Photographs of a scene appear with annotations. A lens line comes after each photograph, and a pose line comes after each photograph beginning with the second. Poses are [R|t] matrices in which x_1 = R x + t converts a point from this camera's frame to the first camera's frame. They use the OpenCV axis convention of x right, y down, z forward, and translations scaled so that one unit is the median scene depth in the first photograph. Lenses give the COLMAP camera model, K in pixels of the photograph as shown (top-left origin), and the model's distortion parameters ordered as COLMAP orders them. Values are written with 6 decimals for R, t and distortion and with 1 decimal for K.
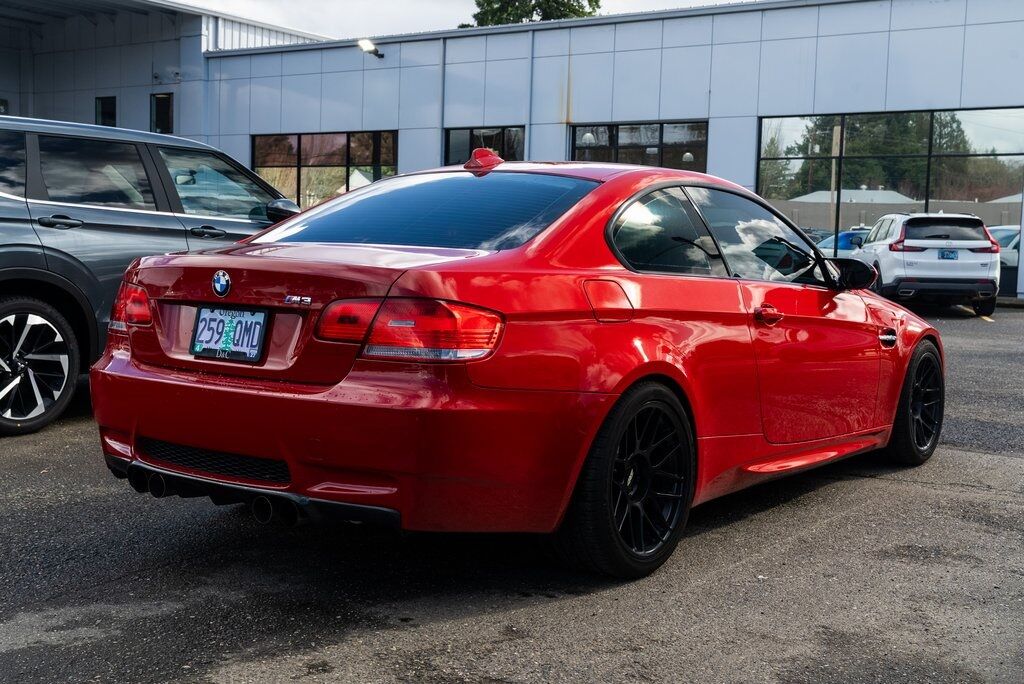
lens RADIAL K [[1203.2, 0, 512.0], [0, 1203.2, 342.0], [0, 0, 1]] dist [0.015644, 0.015378]
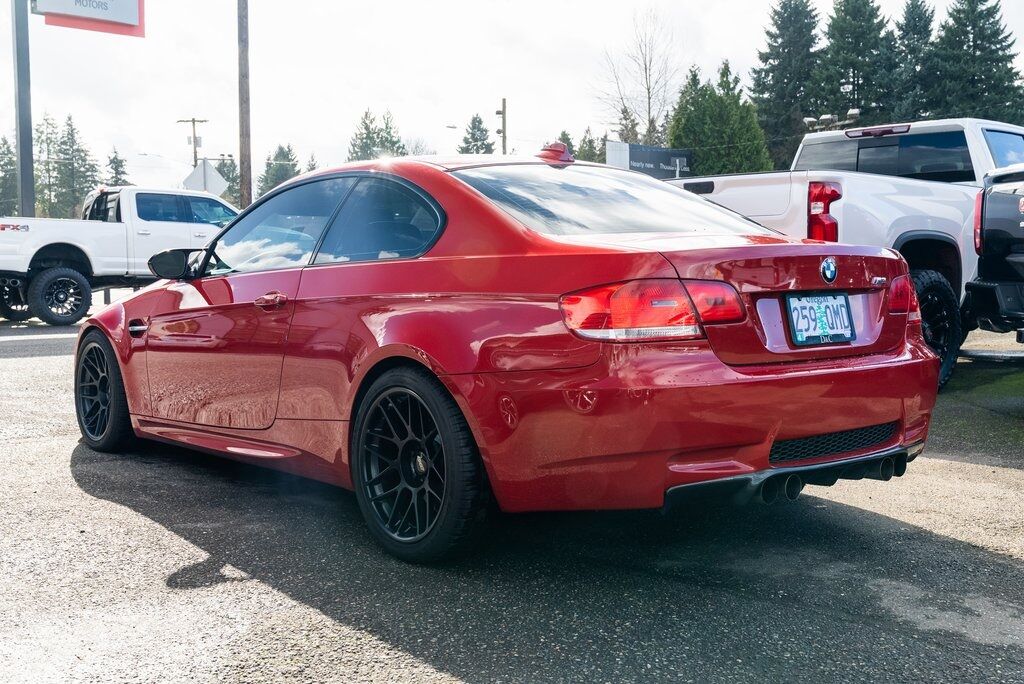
lens RADIAL K [[1144.2, 0, 512.0], [0, 1144.2, 342.0], [0, 0, 1]] dist [0.014781, 0.013554]
pose [[0.243254, -0.088621, 0.965906, -1.252739], [0.090149, 0.993573, 0.068456, -0.078703], [-0.965764, 0.070423, 0.249680, 1.015866]]
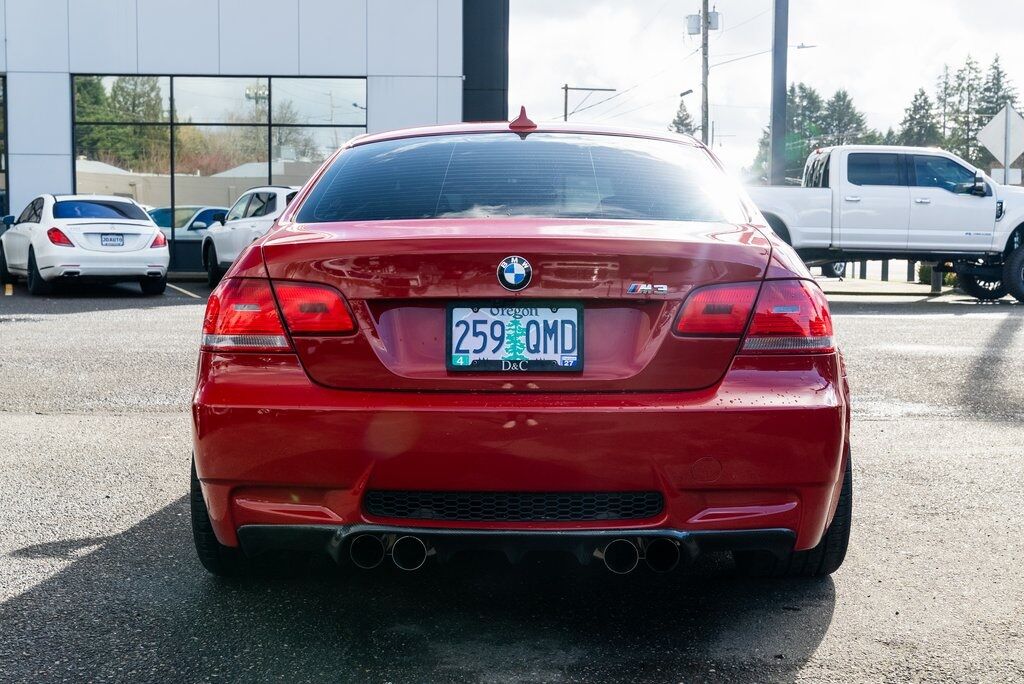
lens RADIAL K [[1345.4, 0, 512.0], [0, 1345.4, 342.0], [0, 0, 1]] dist [0.026888, 0.015254]
pose [[0.819048, -0.065510, 0.569973, -0.726996], [0.061362, 0.997764, 0.026502, -0.027433], [-0.570434, 0.013268, 0.821236, 0.300037]]
